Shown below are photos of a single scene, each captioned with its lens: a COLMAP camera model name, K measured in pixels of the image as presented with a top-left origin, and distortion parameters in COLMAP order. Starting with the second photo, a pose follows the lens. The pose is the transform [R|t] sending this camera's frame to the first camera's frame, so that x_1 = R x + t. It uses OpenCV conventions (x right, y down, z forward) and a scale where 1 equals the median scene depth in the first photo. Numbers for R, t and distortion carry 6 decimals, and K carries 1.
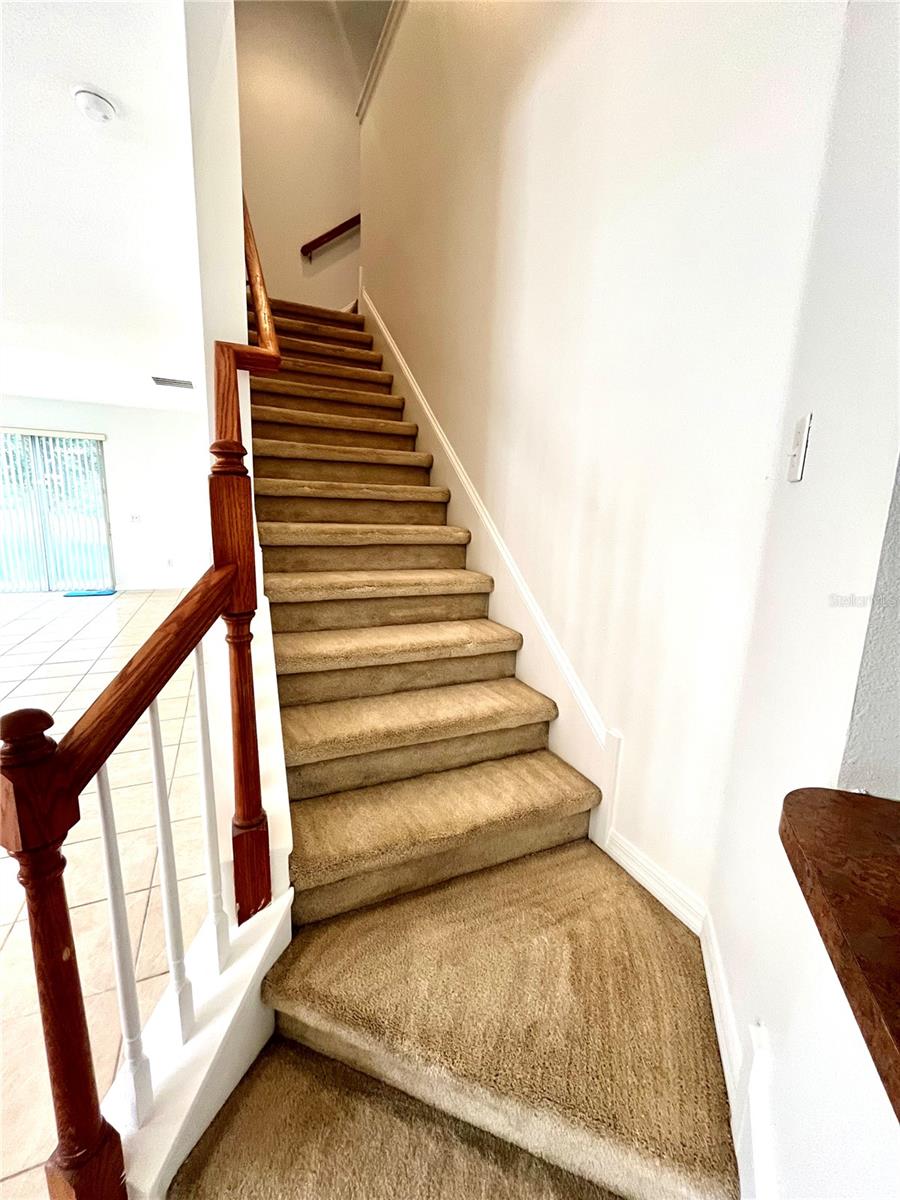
lens RADIAL K [[484.1, 0, 450.9], [0, 484.1, 601.4], [0, 0, 1]] dist [-0.001965, -0.000772]
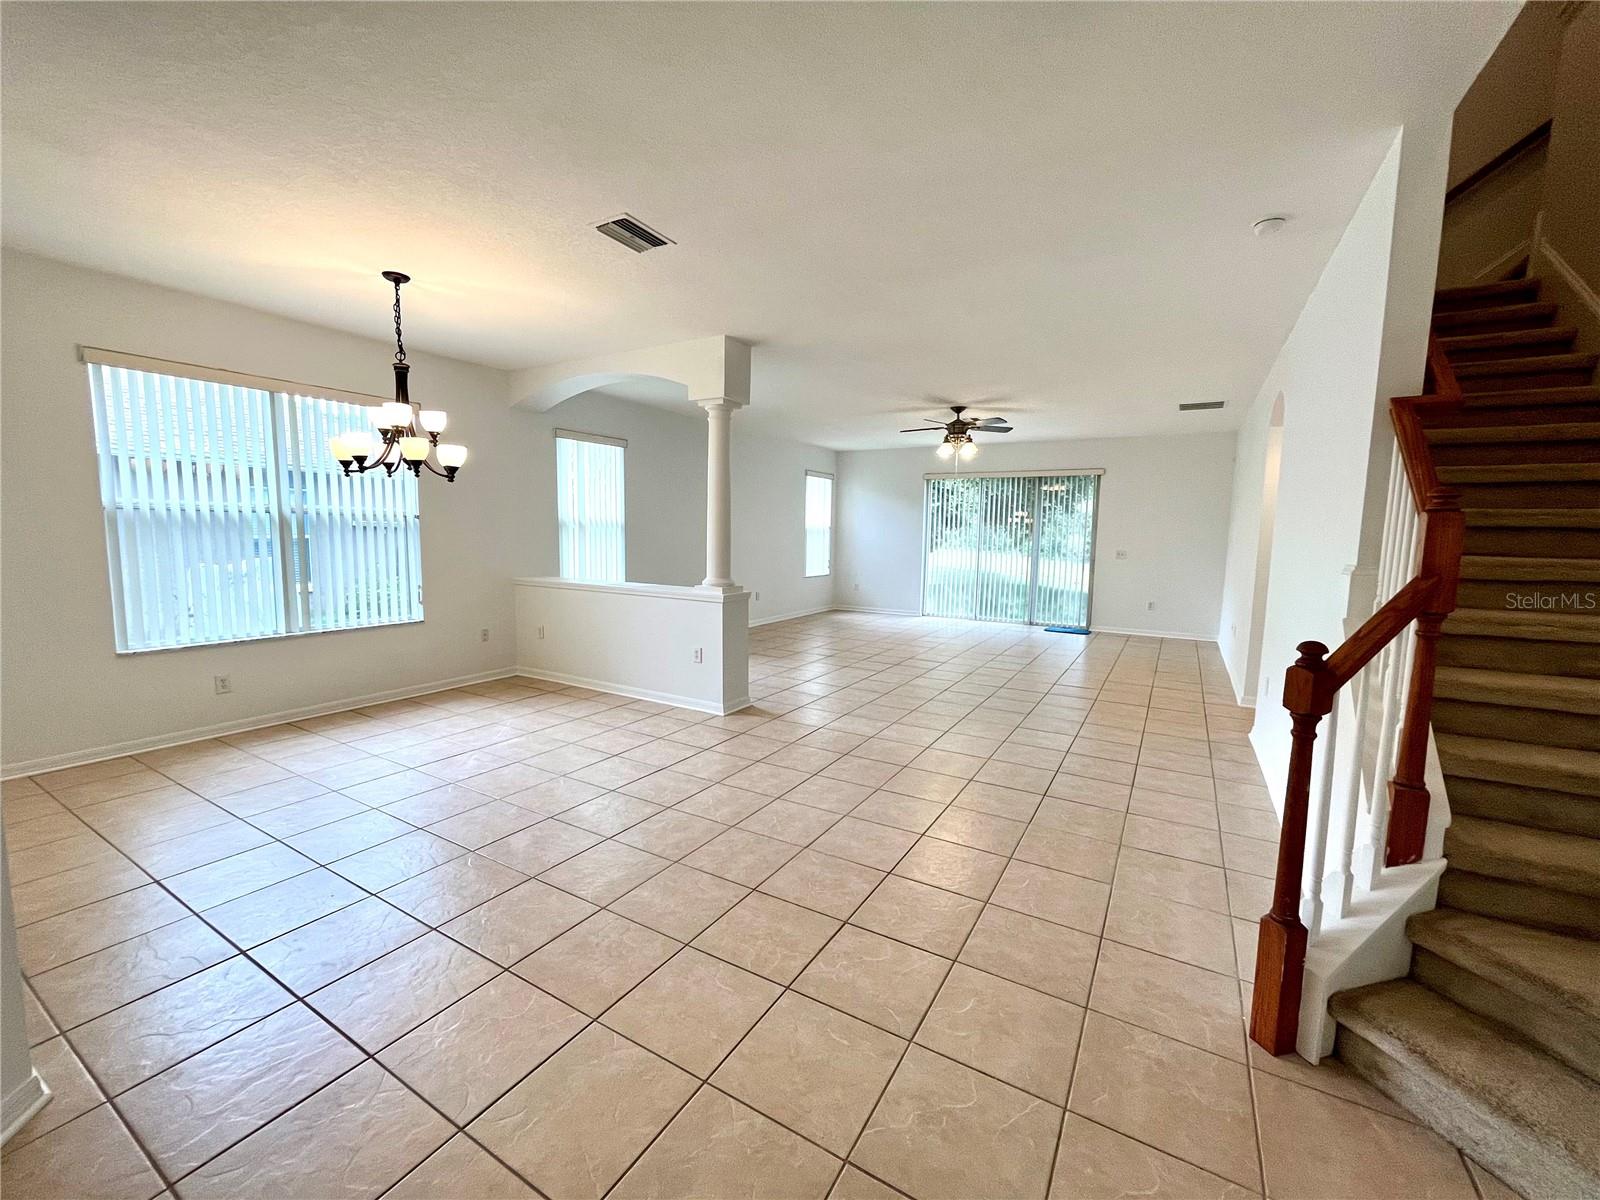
lens RADIAL K [[645.5, 0, 799.7], [0, 645.5, 603.3], [0, 0, 1]] dist [-0.001965, -0.000772]
pose [[0.576433, 0.068749, -0.814247, -0.006015], [-0.150872, 0.988277, -0.023365, 0.212829], [0.803096, 0.136315, 0.580048, -1.013801]]
